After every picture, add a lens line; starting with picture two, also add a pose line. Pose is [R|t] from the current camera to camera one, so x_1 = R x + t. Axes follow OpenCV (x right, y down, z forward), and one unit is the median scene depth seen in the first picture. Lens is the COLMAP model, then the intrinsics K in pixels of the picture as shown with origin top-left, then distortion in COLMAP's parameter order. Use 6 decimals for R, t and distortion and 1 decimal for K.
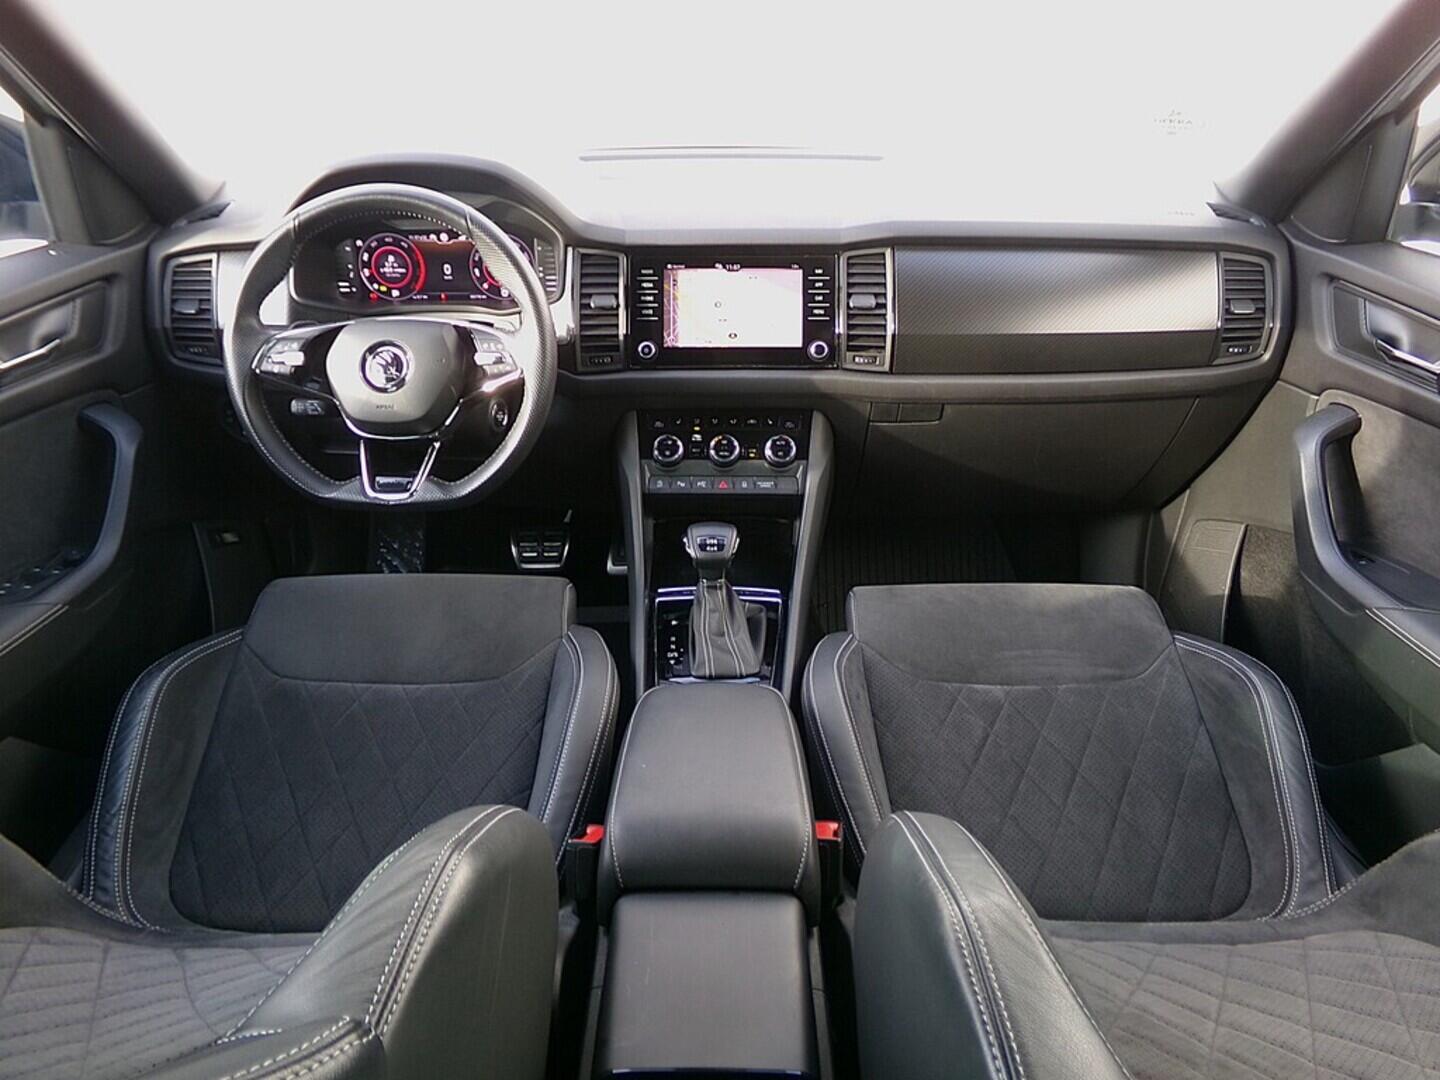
lens RADIAL K [[1038.2, 0, 720.0], [0, 1038.2, 540.0], [0, 0, 1]] dist [-0.136032, 0.328874]
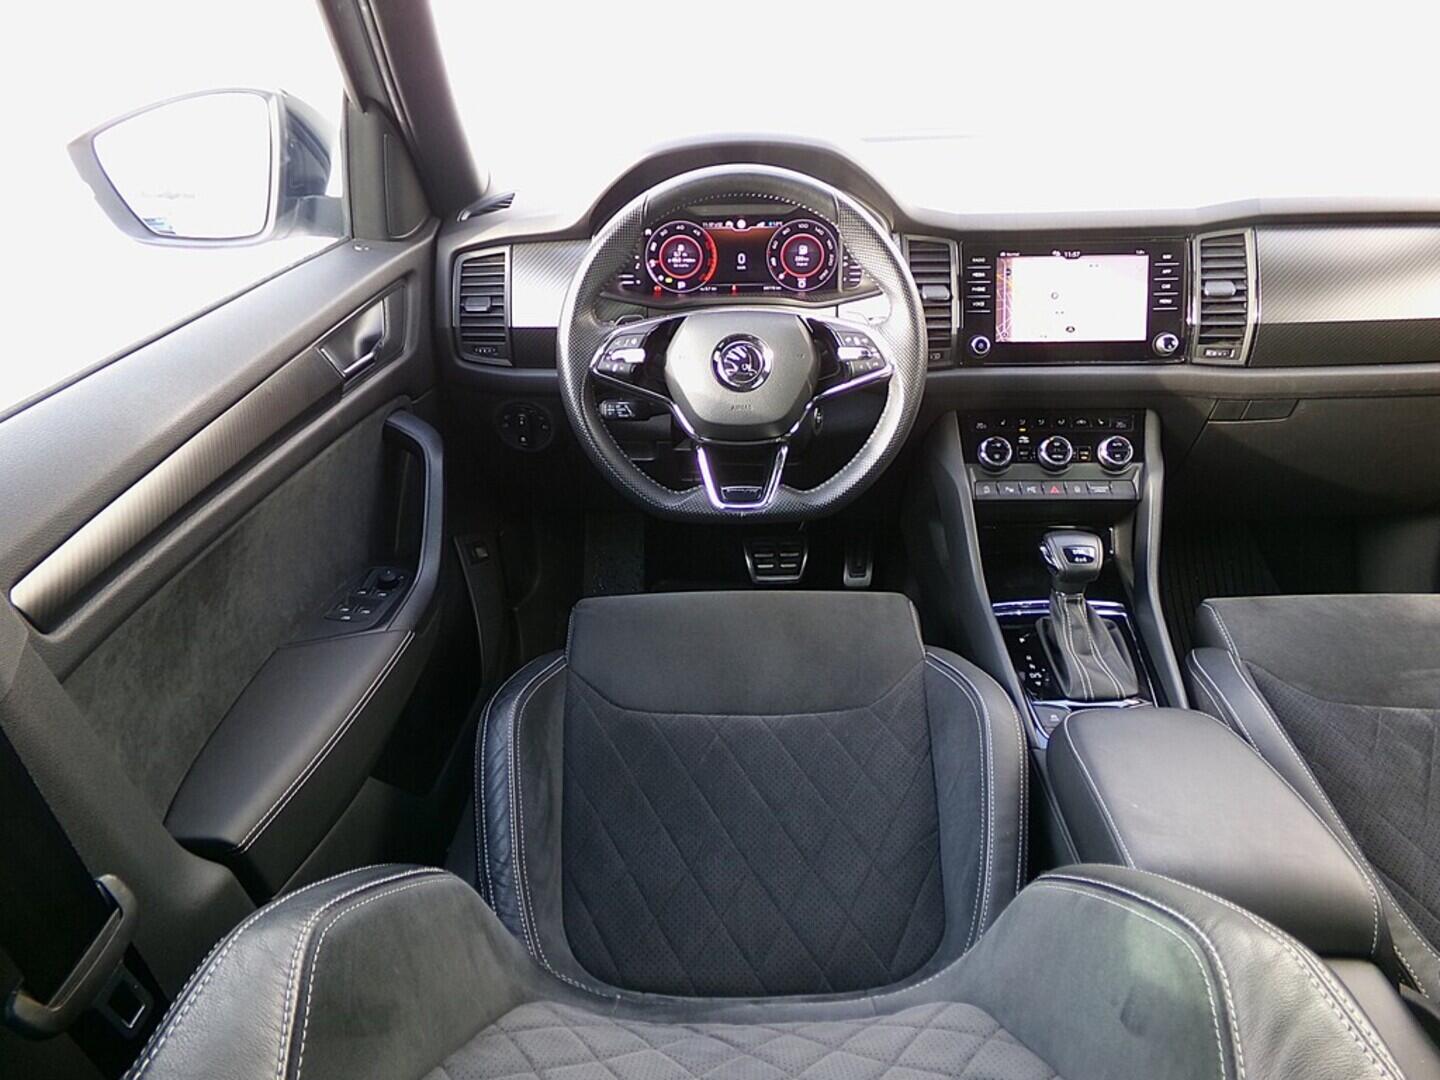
lens RADIAL K [[1038.2, 0, 720.0], [0, 1038.2, 540.0], [0, 0, 1]] dist [-0.136032, 0.328874]
pose [[0.999915, -0.012757, -0.002771, -0.303762], [0.012750, 0.999915, -0.002594, -0.010133], [0.002804, 0.002559, 0.999993, 0.080762]]
